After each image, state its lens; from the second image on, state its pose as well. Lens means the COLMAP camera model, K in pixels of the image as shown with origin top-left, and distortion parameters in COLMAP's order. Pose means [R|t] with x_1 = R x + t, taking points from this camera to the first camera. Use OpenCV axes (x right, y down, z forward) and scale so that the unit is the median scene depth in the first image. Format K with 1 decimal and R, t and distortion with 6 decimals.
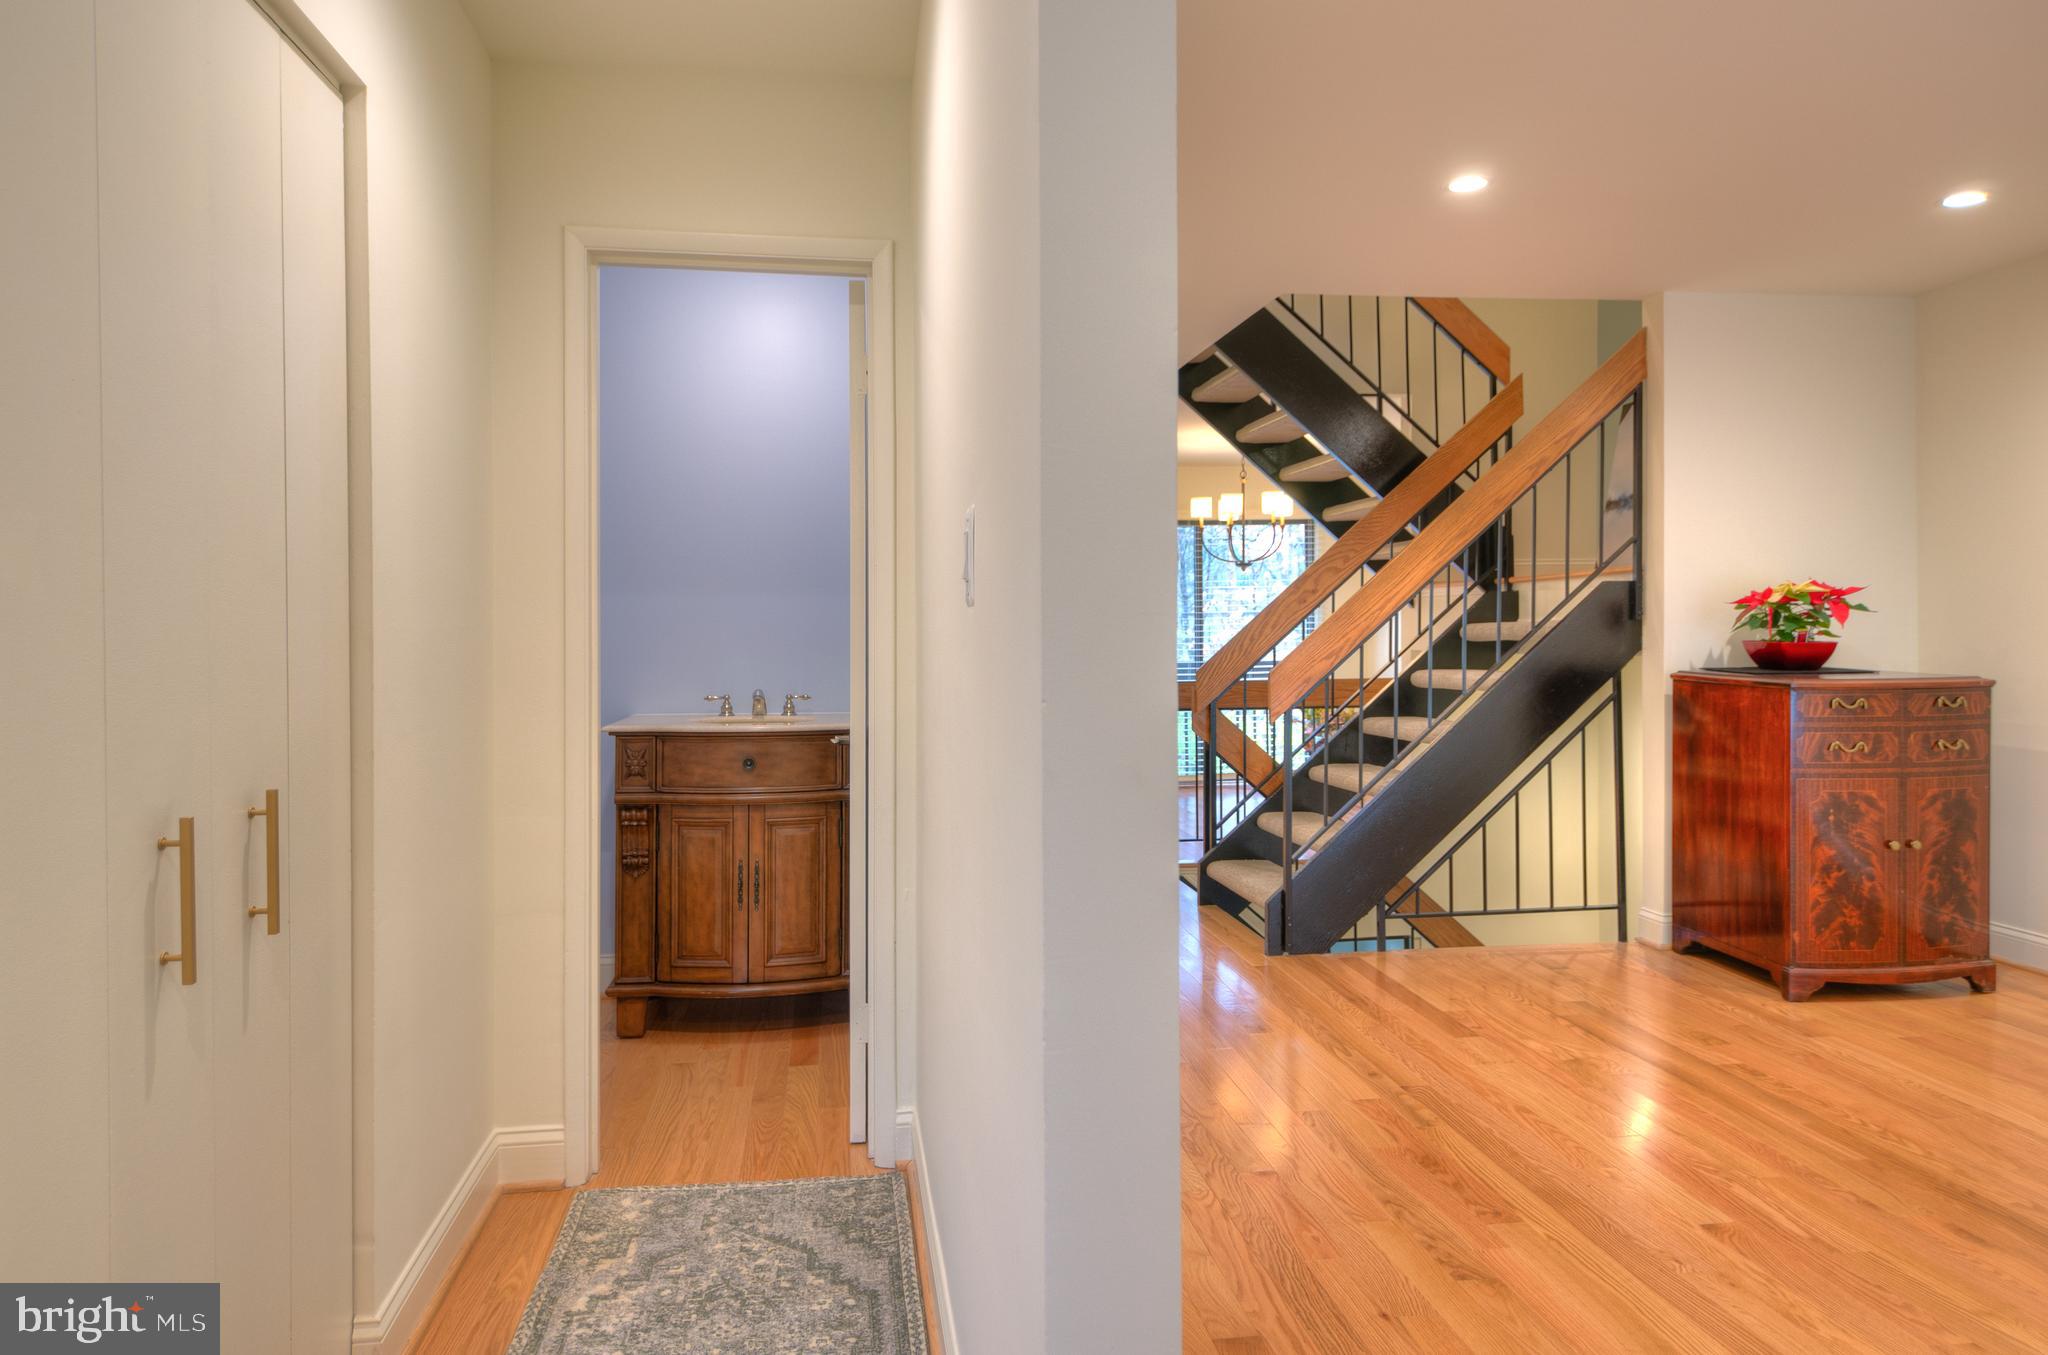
lens RADIAL K [[1294.6, 0, 999.8], [0, 1294.6, 635.2], [0, 0, 1]] dist [0.025742, -0.014885]
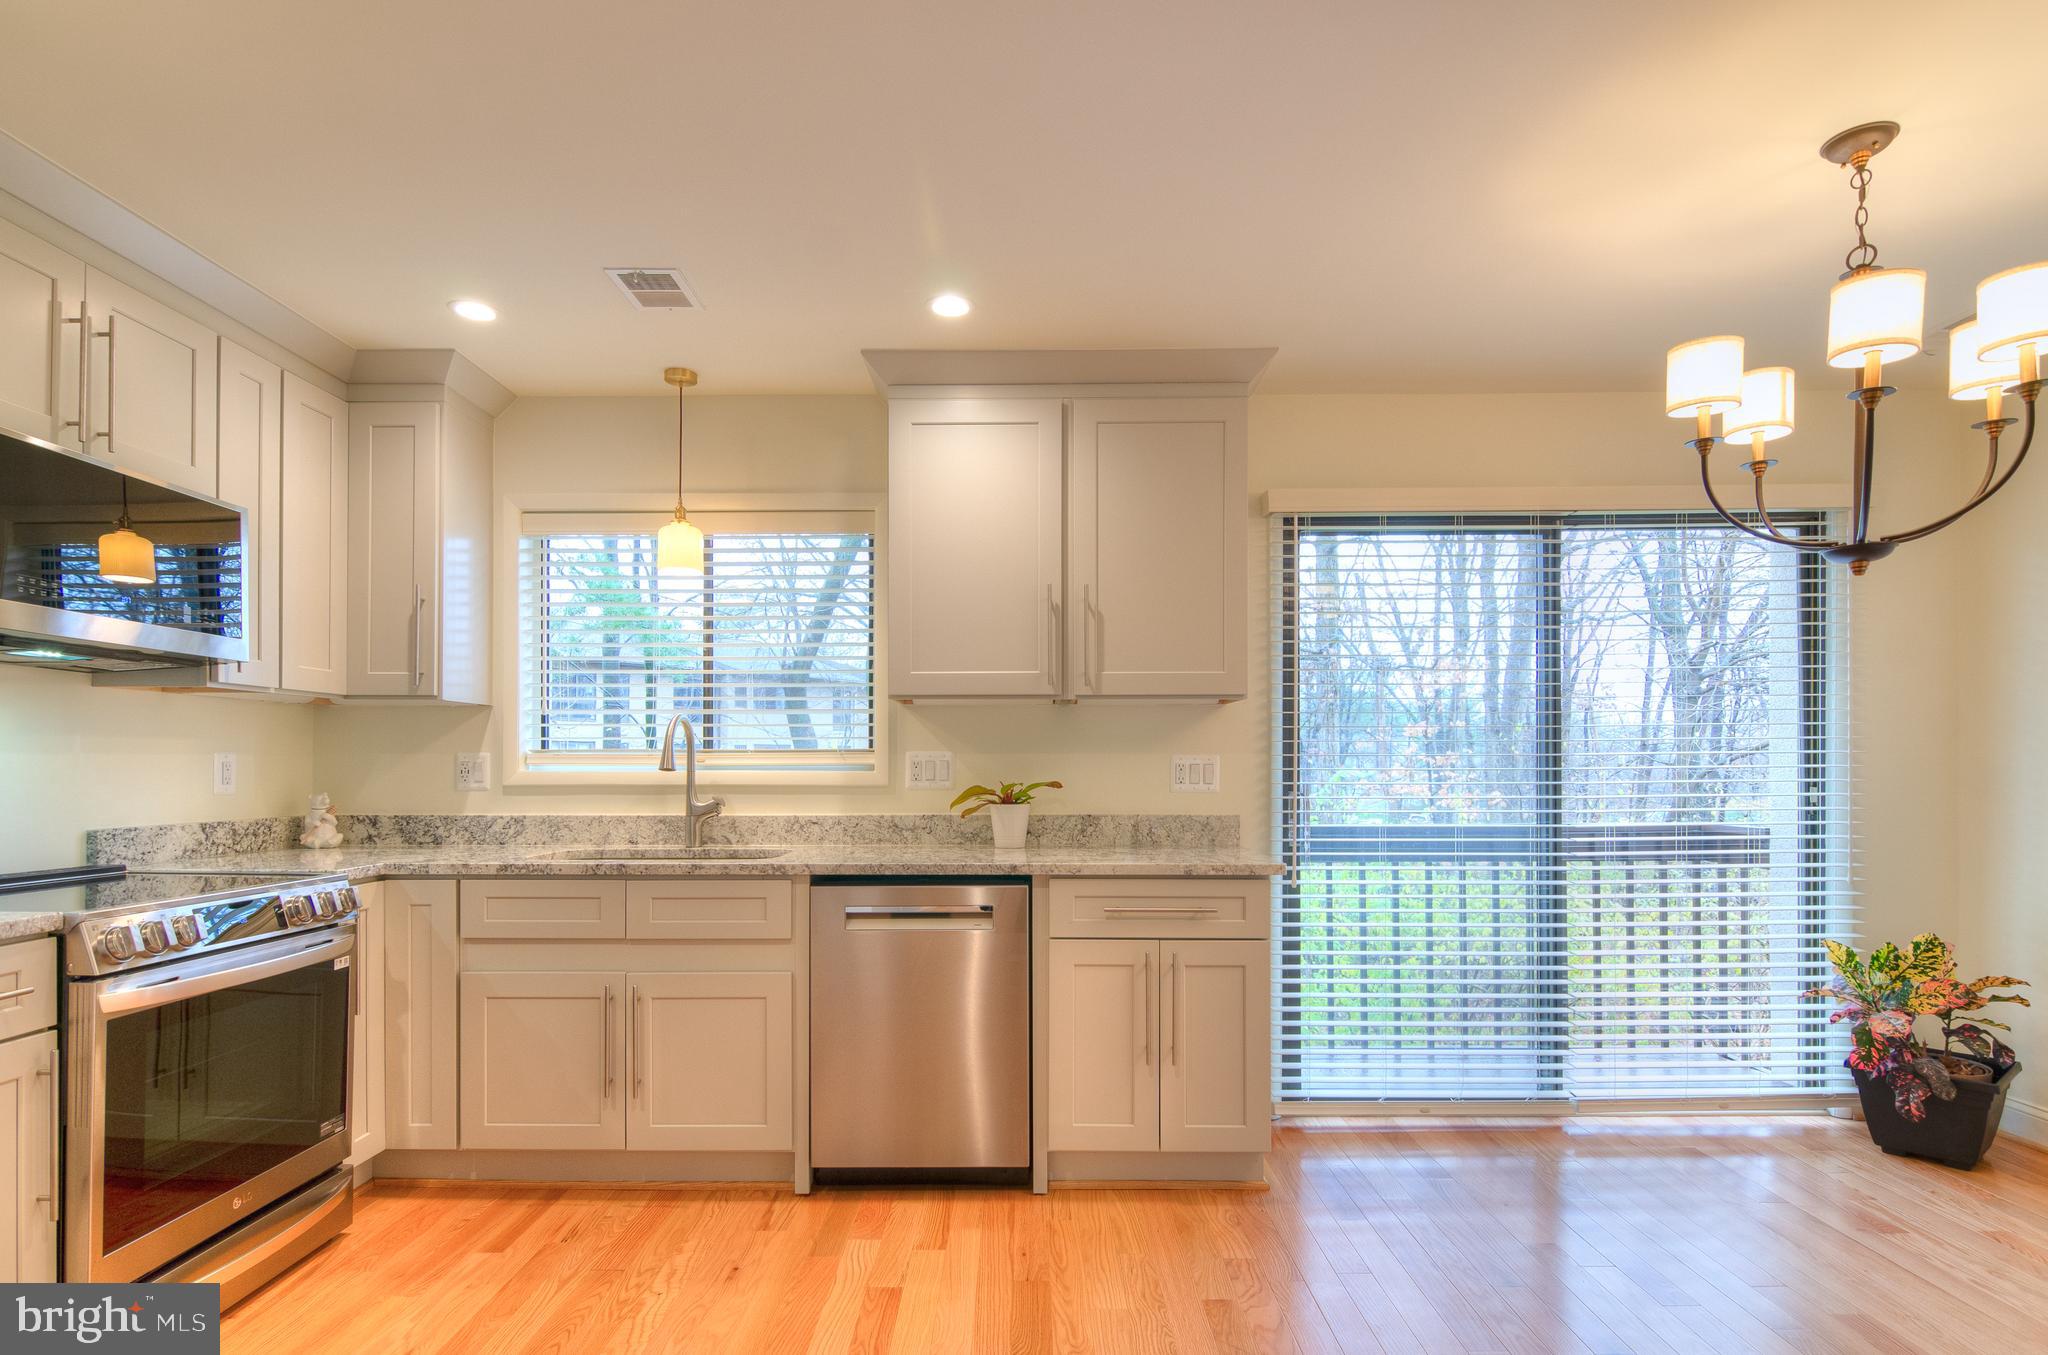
lens RADIAL K [[1039.4, 0, 1010.7], [0, 1039.4, 756.0], [0, 0, 1]] dist [0.005599, 0.001260]
pose [[0.989605, 0.005762, -0.143695, 0.043975], [-0.007582, 0.999898, -0.012122, -0.002853], [0.143610, 0.013085, 0.989548, 1.324239]]
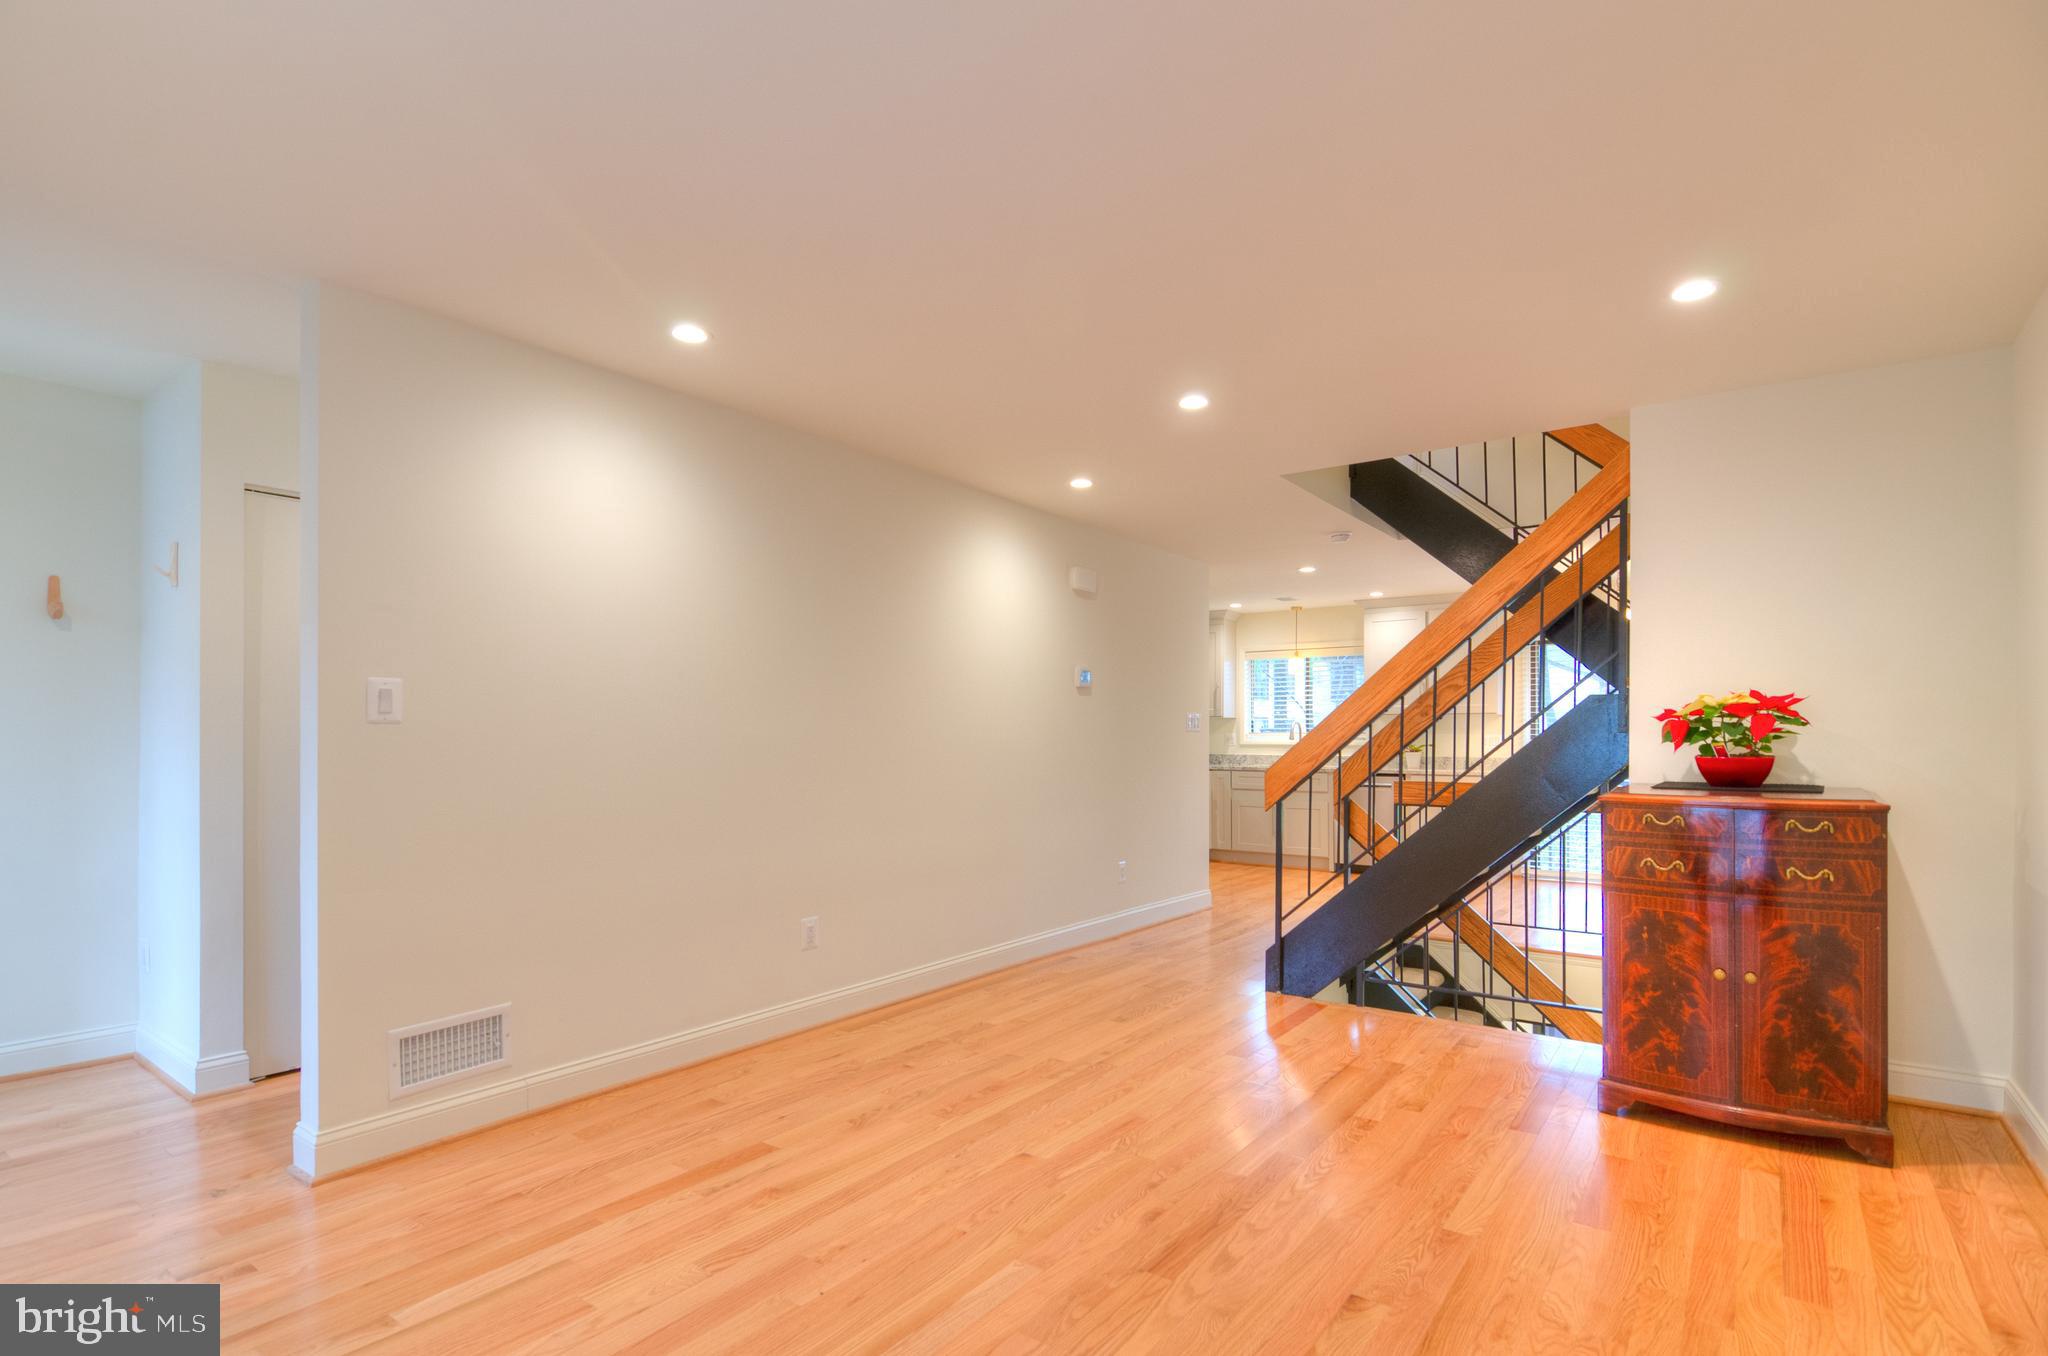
lens RADIAL K [[1004.3, 0, 1016.6], [0, 1004.3, 742.2], [0, 0, 1]] dist [0.004293, -0.008585]
pose [[0.714856, 0.014552, -0.699121, 0.752341], [-0.012282, 0.999891, 0.008253, -0.005156], [0.699164, 0.002687, 0.714956, 0.117928]]
